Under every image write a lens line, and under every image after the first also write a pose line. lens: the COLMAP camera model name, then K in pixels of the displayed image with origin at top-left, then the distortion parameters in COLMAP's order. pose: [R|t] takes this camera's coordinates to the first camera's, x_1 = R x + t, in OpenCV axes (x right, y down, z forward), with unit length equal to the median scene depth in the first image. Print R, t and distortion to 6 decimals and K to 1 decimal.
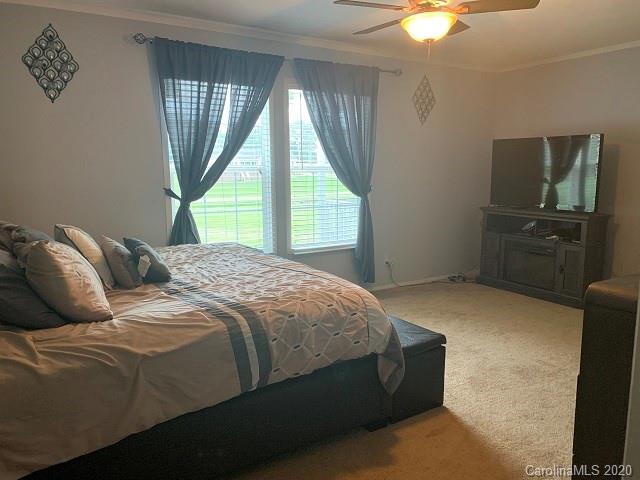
lens RADIAL K [[488.4, 0, 318.0], [0, 488.4, 236.6], [0, 0, 1]] dist [0.029153, -0.009173]
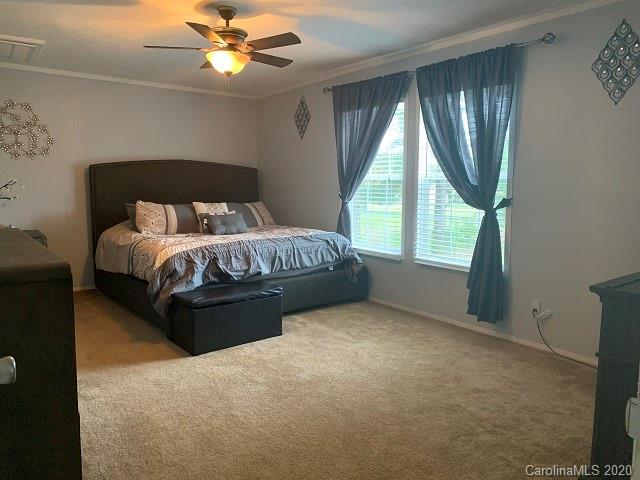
lens RADIAL K [[488.4, 0, 318.0], [0, 488.4, 236.6], [0, 0, 1]] dist [0.029153, -0.009173]
pose [[0.071810, 0.133263, -0.988476, 0.997074], [-0.126191, 0.984284, 0.123531, -0.121897], [0.989403, 0.115866, 0.087498, 0.753075]]
